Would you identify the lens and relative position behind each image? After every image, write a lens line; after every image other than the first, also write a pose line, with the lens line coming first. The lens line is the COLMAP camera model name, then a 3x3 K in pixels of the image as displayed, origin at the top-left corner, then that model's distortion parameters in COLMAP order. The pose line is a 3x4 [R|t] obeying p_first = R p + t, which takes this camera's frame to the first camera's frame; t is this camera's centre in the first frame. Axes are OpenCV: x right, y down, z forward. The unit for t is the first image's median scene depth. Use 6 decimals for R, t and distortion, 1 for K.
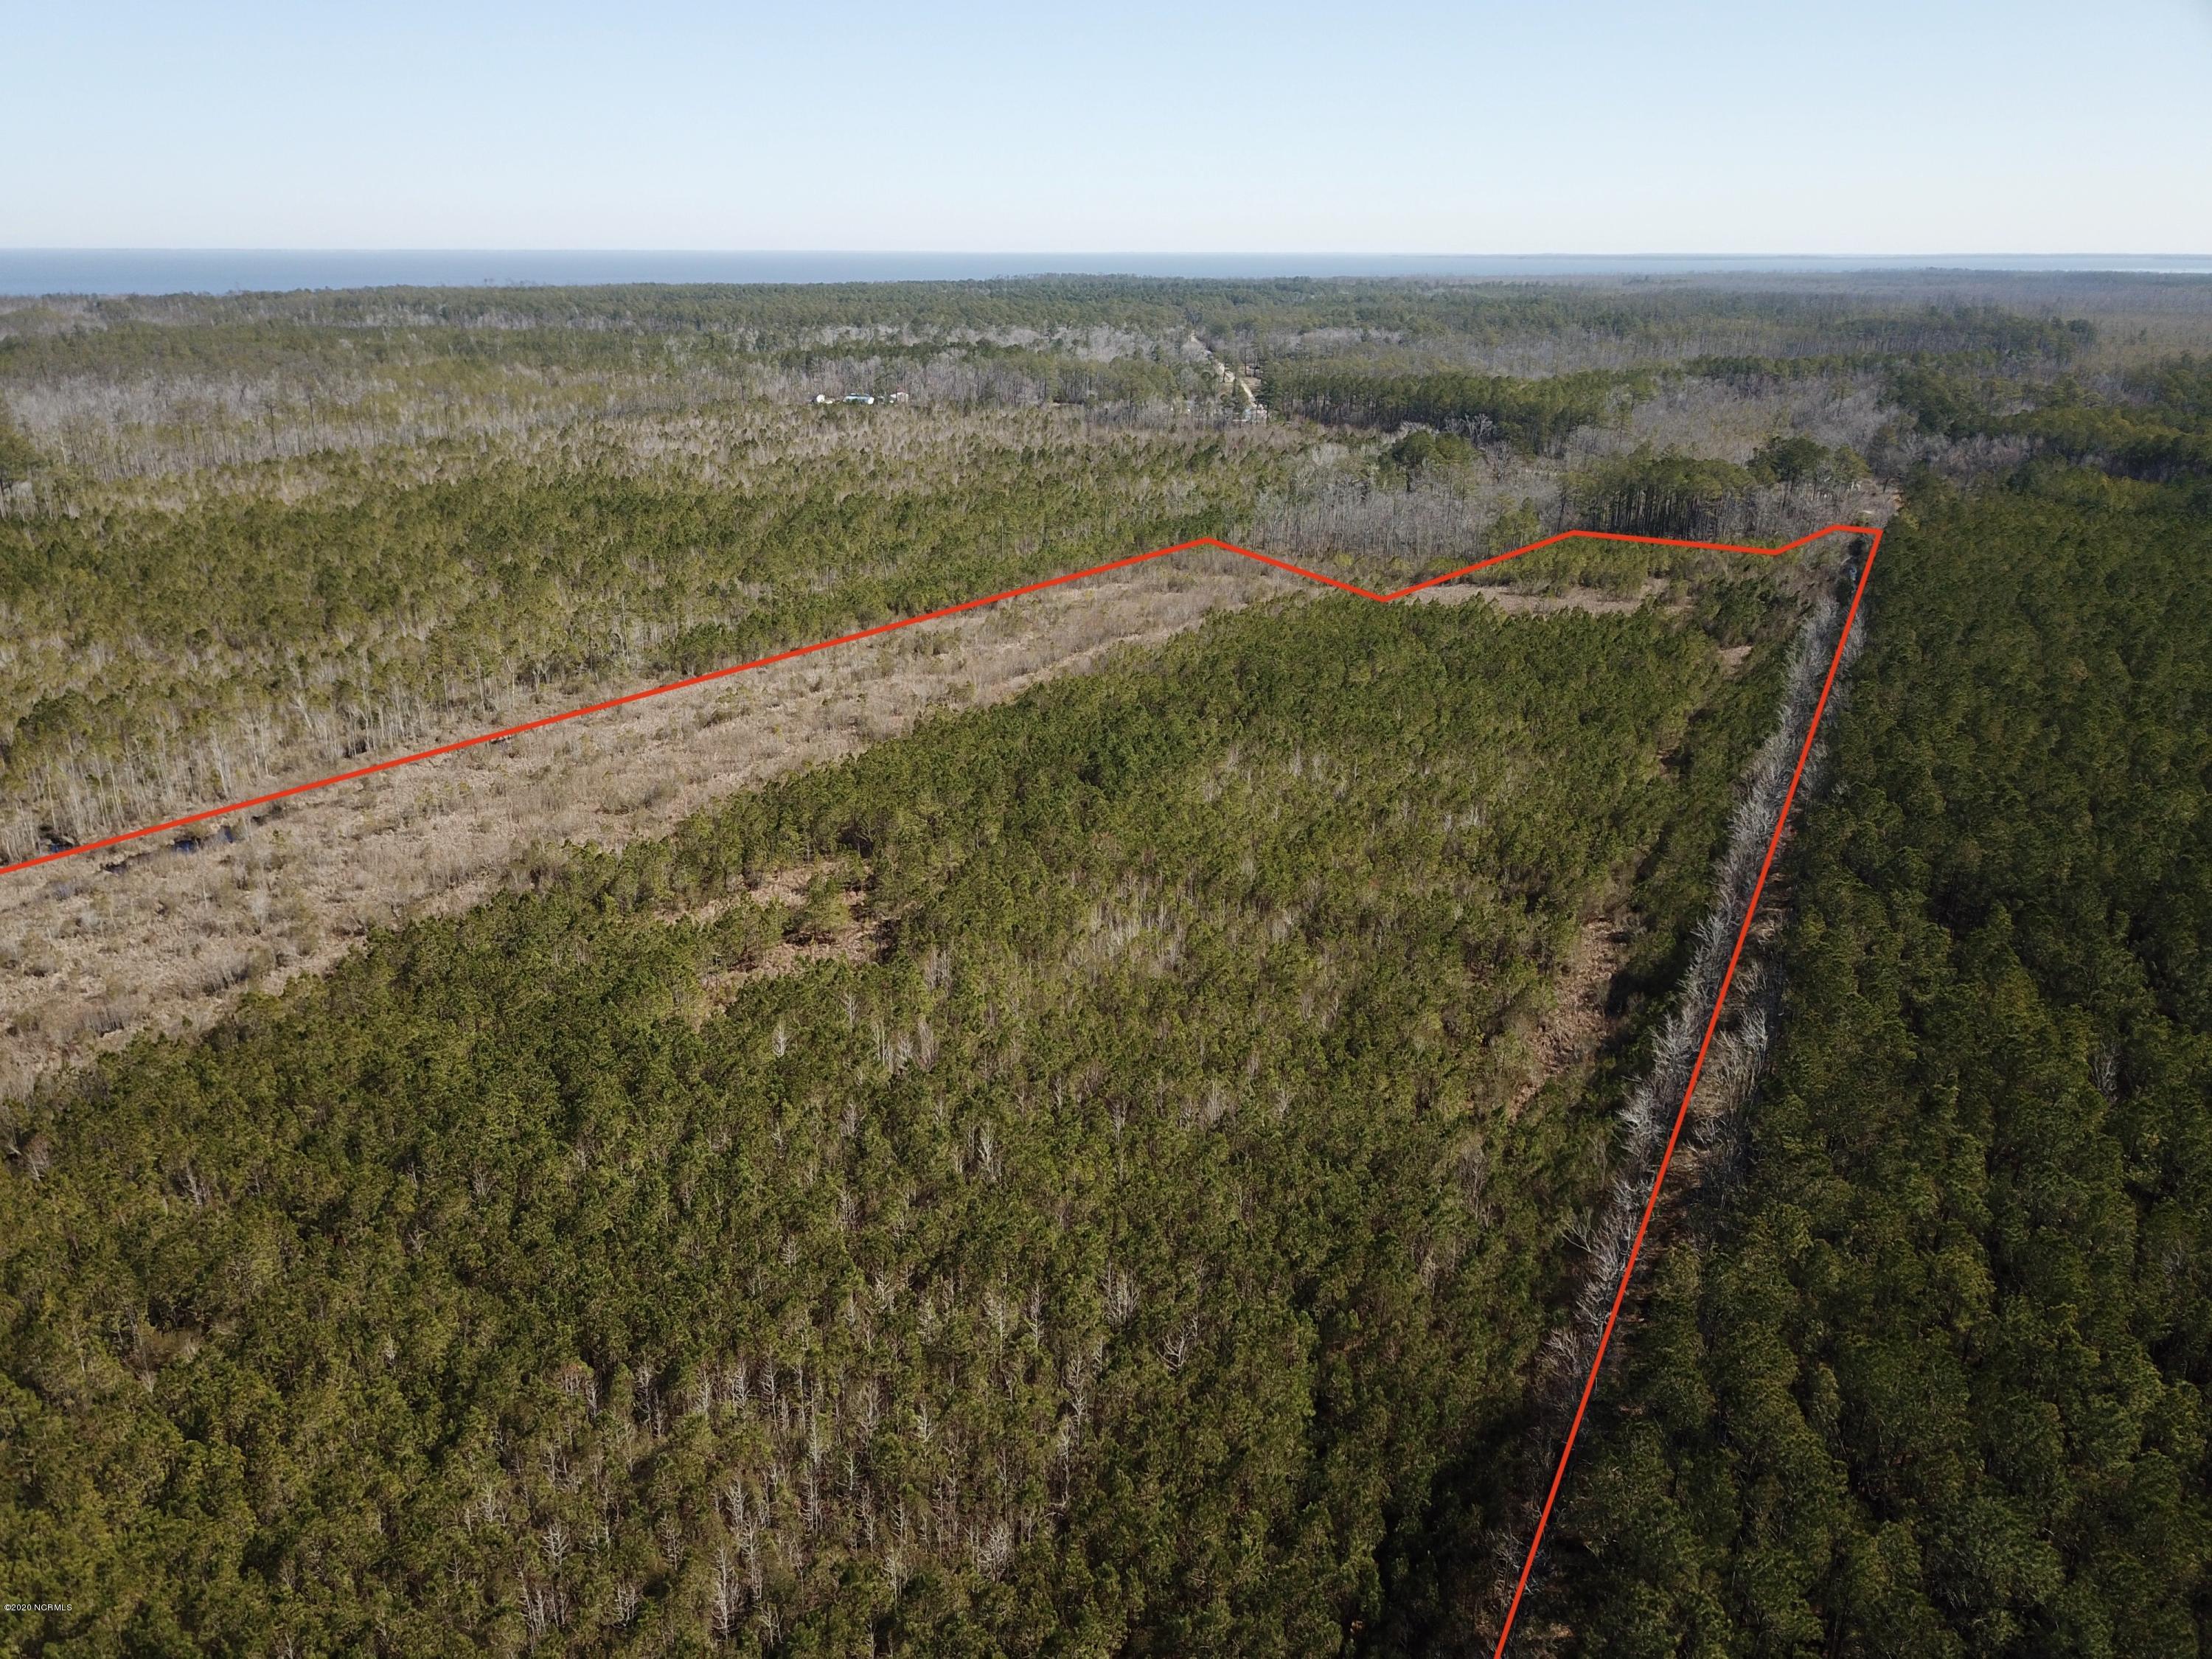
lens RADIAL K [[1687.8, 0, 1105.3], [0, 1687.8, 826.1], [0, 0, 1]] dist [-0.002259, 0.014462]
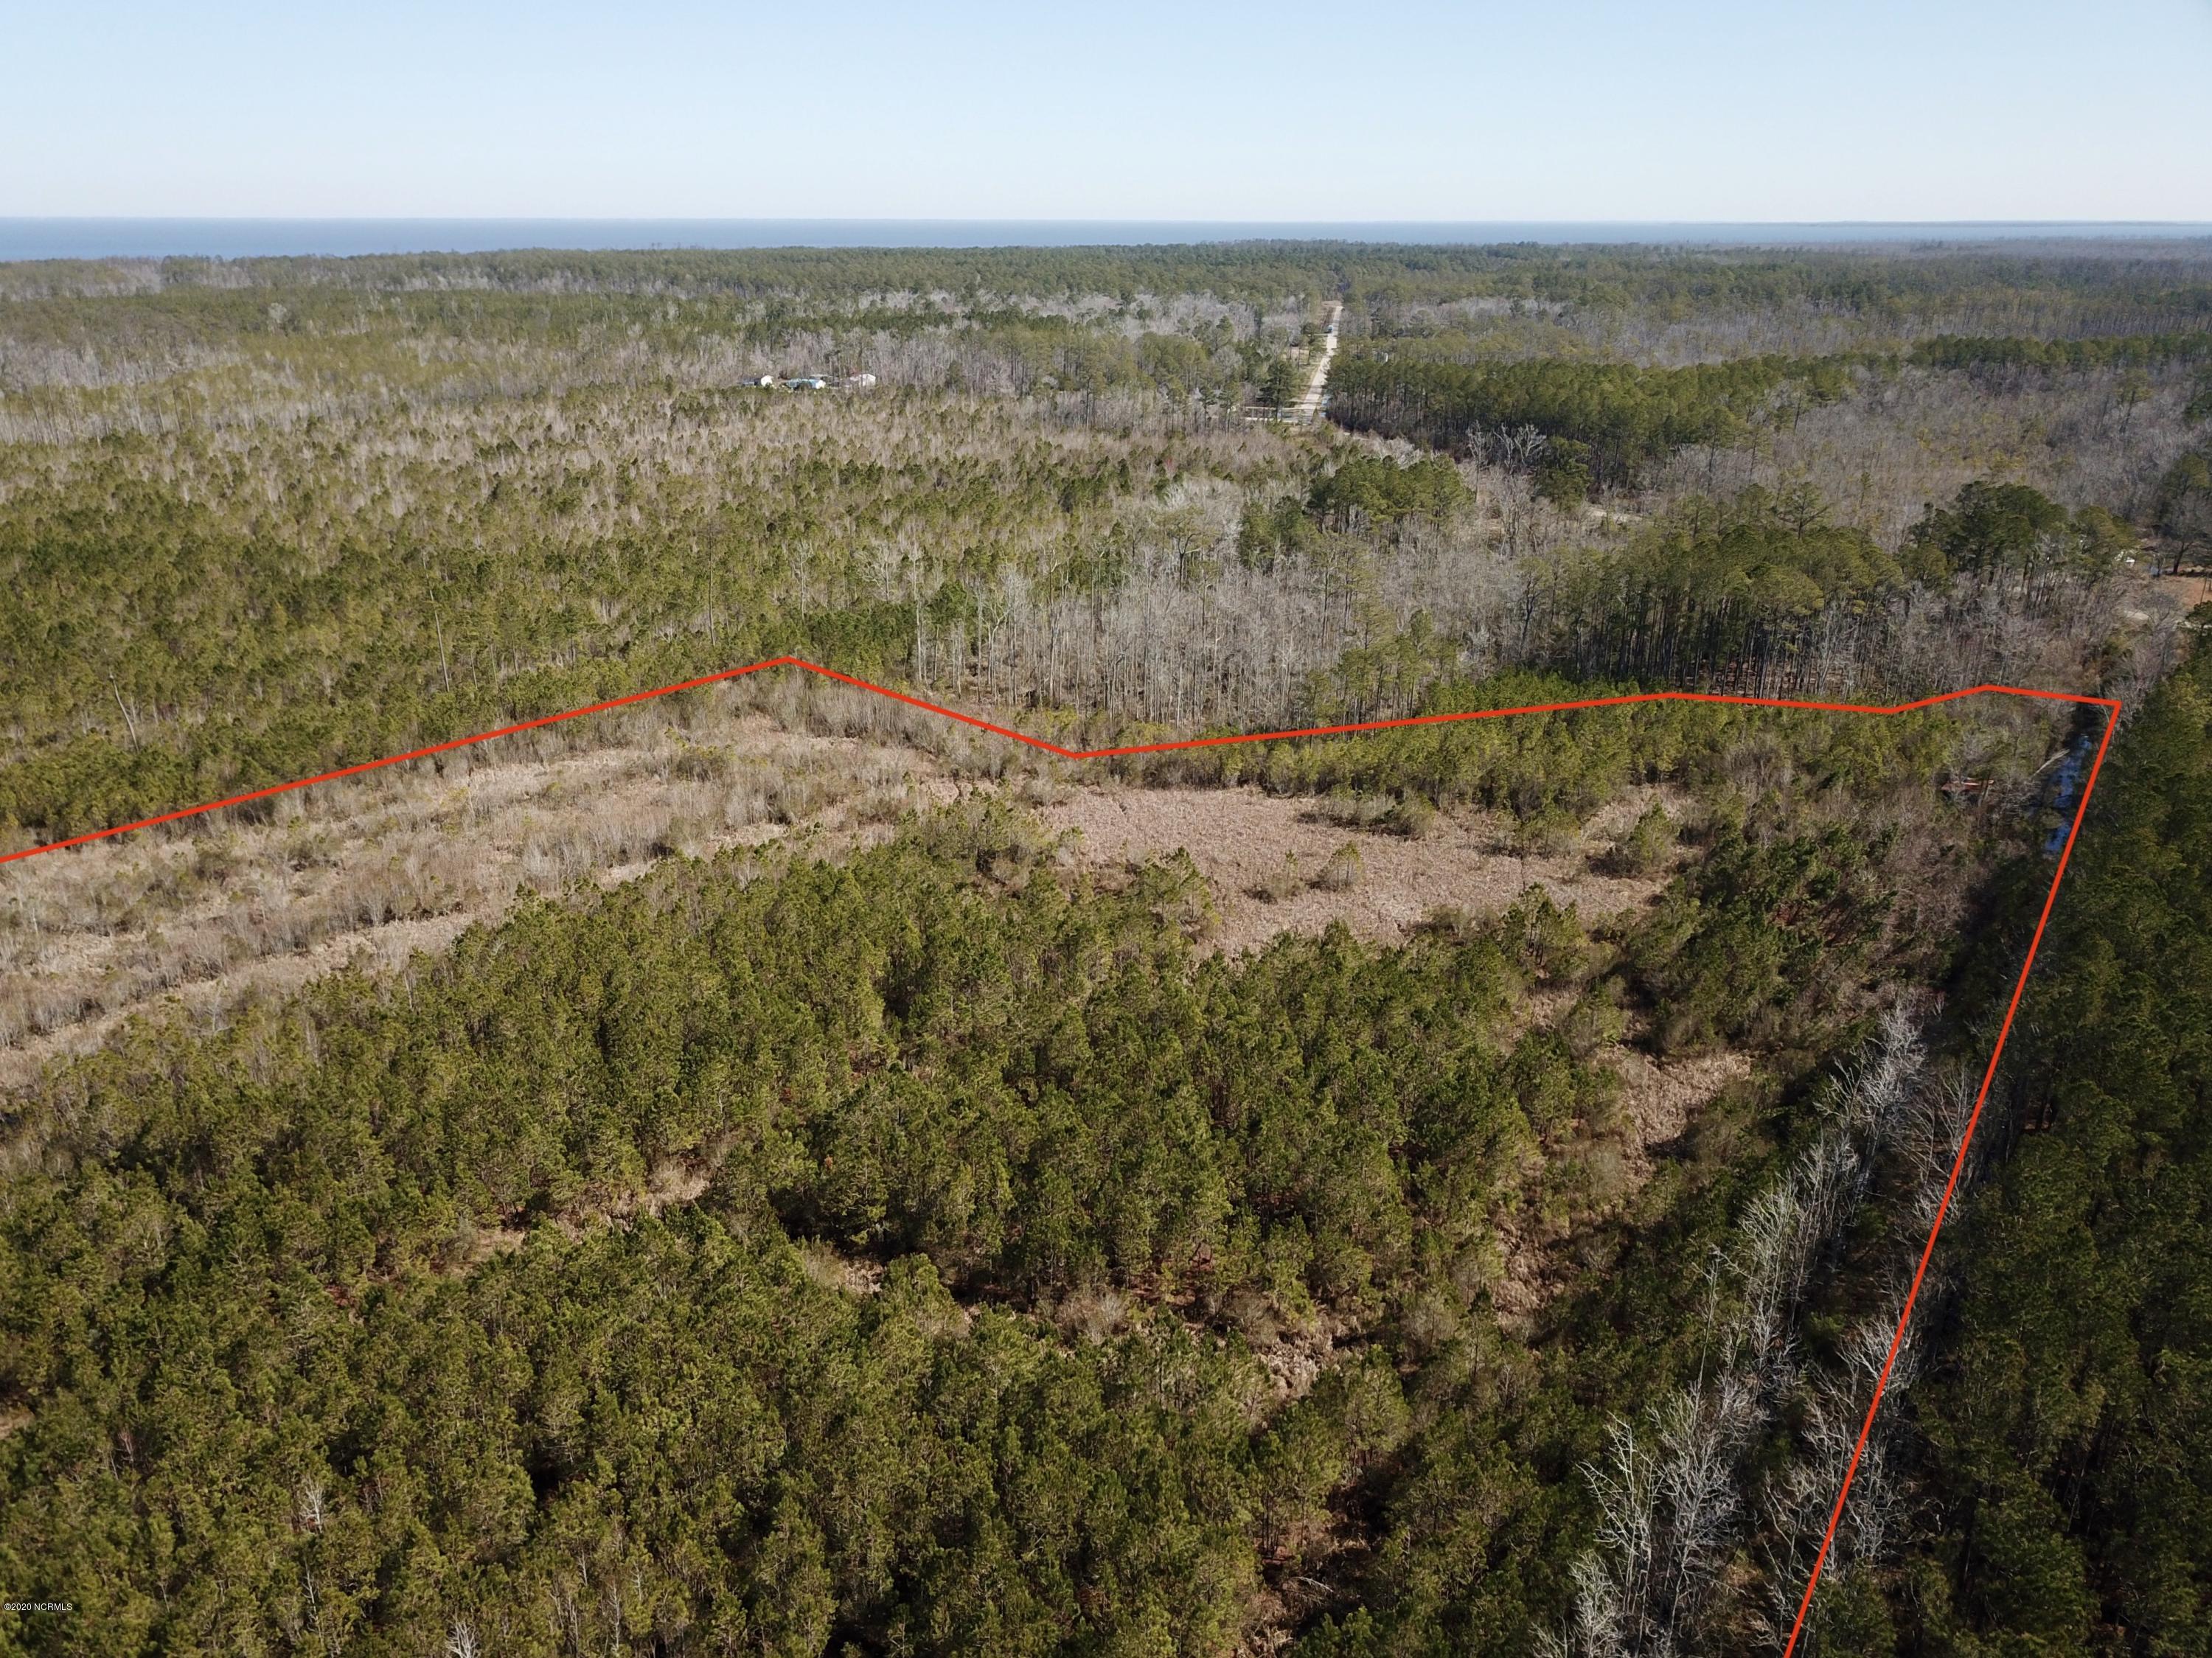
lens RADIAL K [[1687.7, 0, 1089.8], [0, 1687.7, 819.0], [0, 0, 1]] dist [-0.002259, 0.014462]
pose [[0.987500, 0.051861, -0.148842, 0.130232], [-0.049996, 0.998617, 0.016249, -0.075077], [0.149478, -0.008604, 0.988728, 0.259652]]
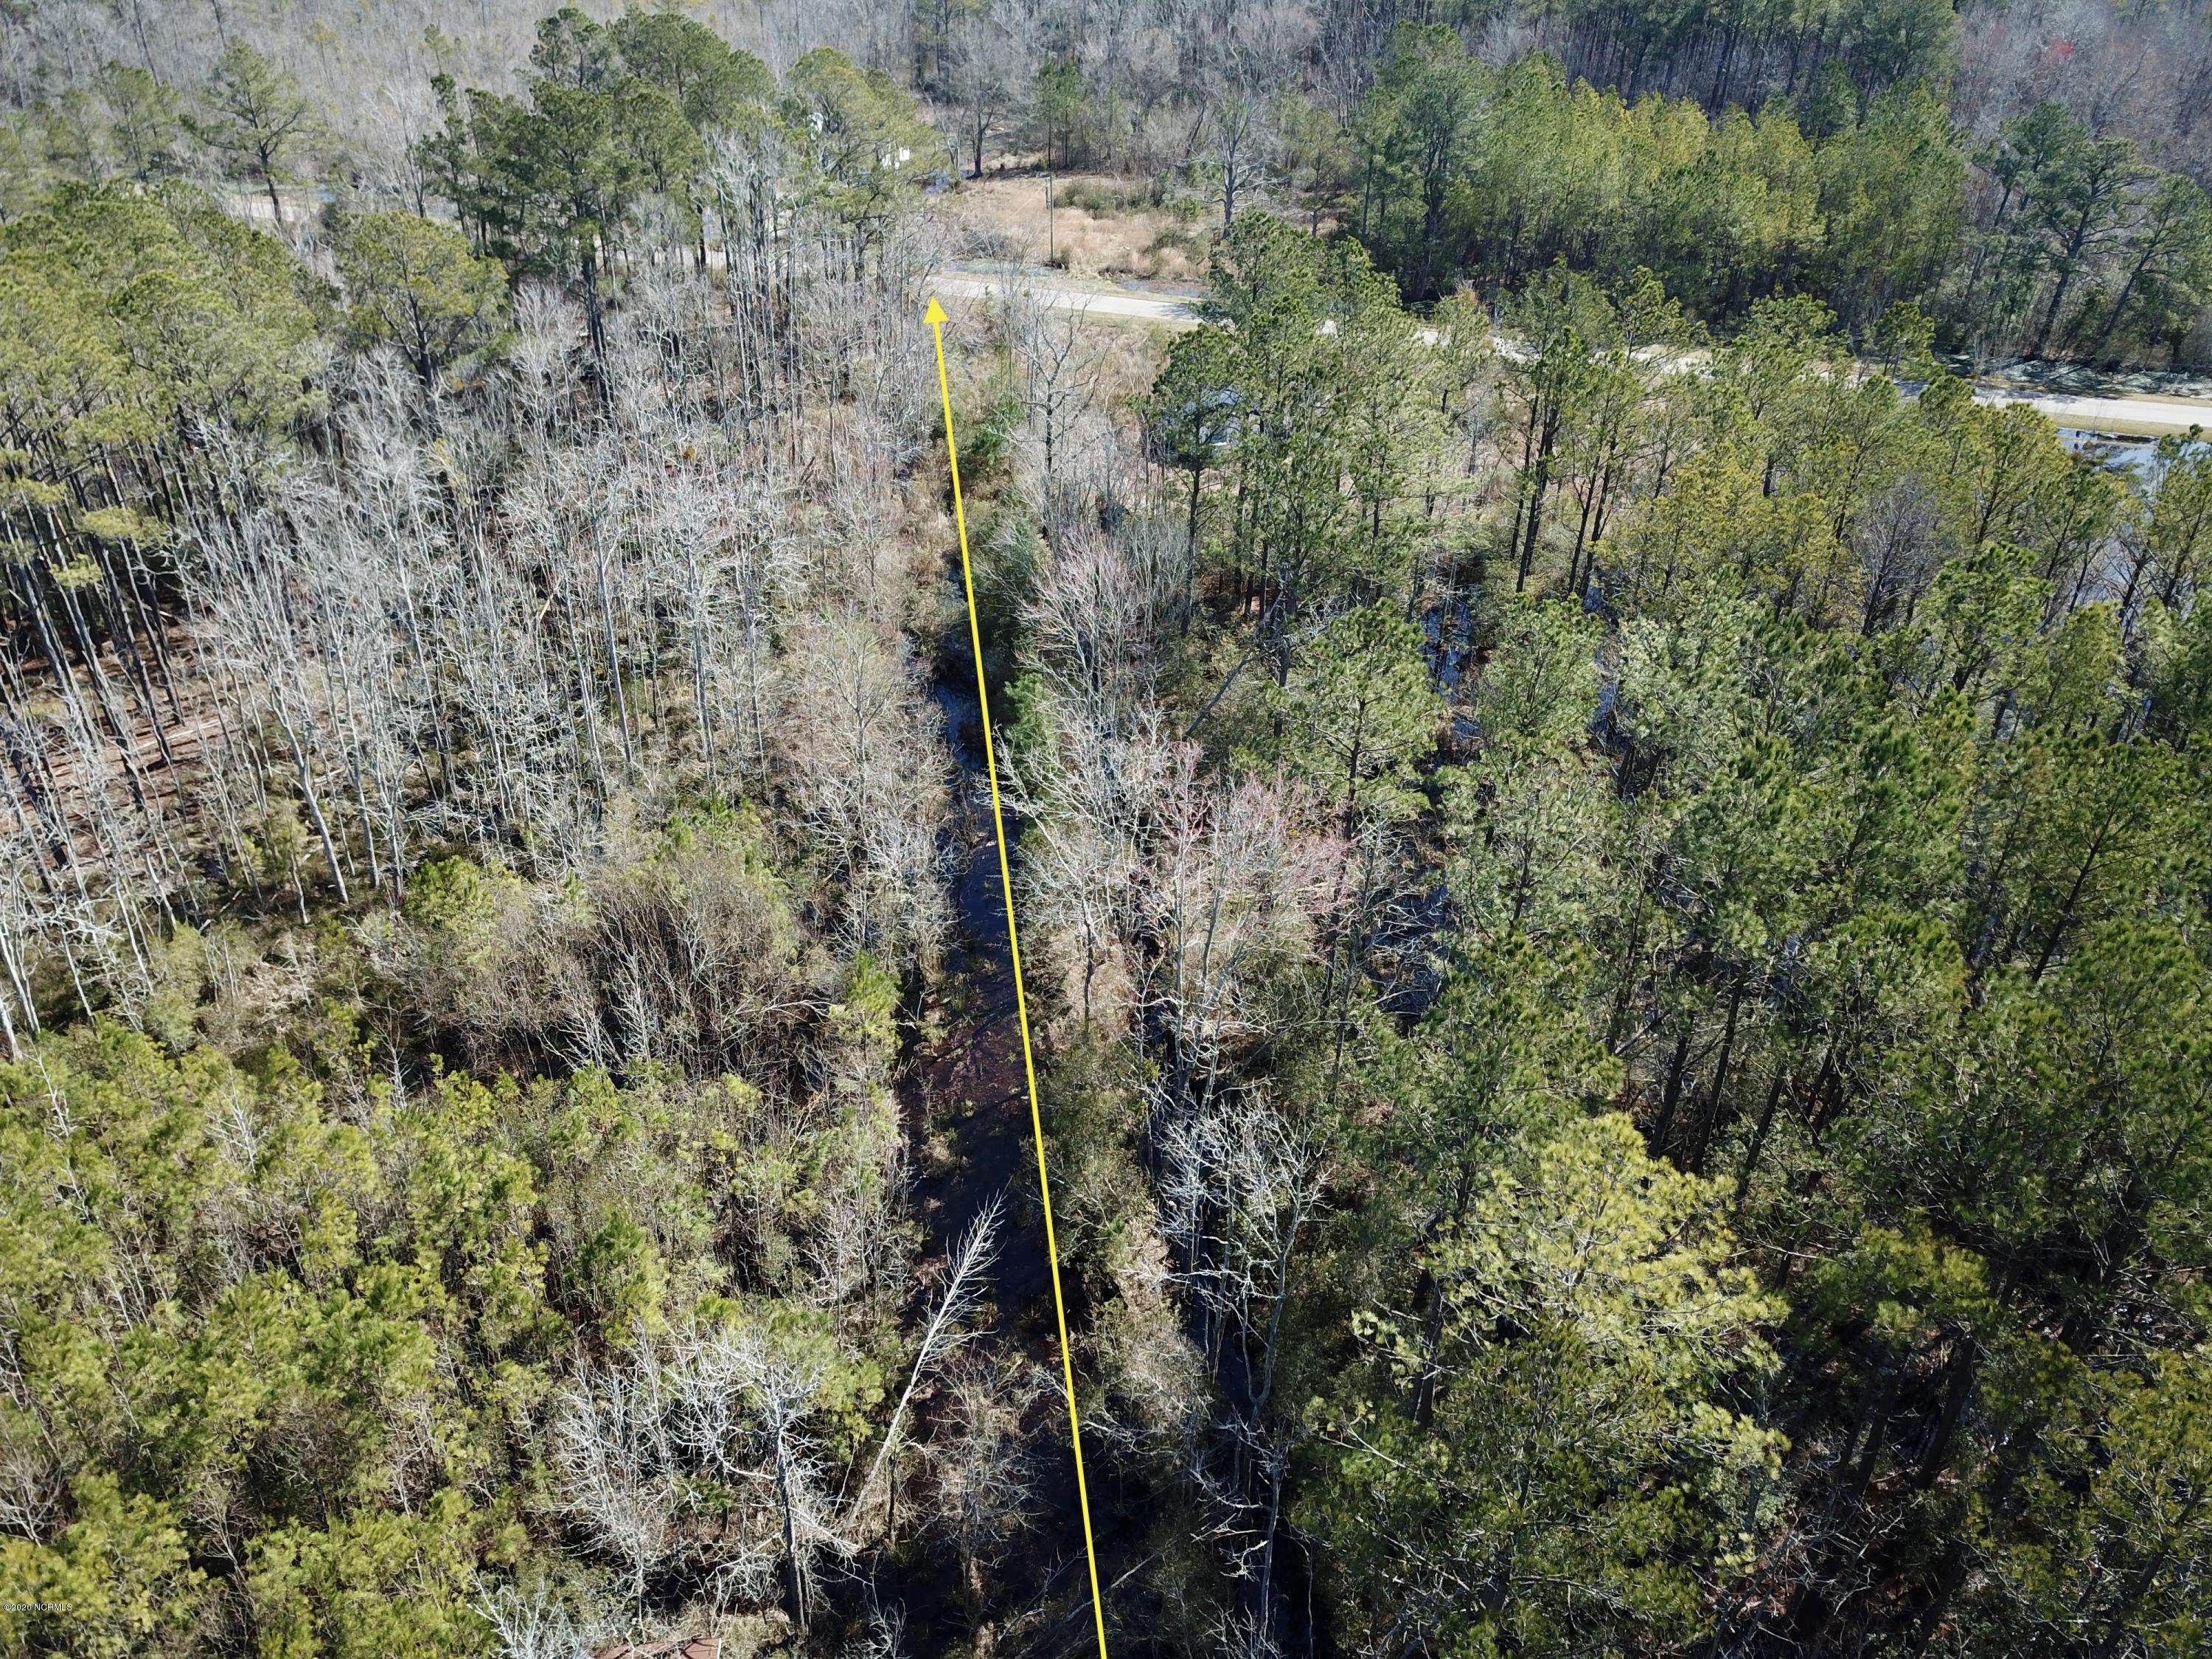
lens RADIAL K [[1687.8, 0, 1108.5], [0, 1687.8, 830.6], [0, 0, 1]] dist [-0.002259, 0.014462]
pose [[0.863606, -0.260670, 0.431551, 0.228552], [0.153056, 0.951122, 0.268216, -0.118967], [-0.480374, -0.165582, 0.861292, 0.507581]]
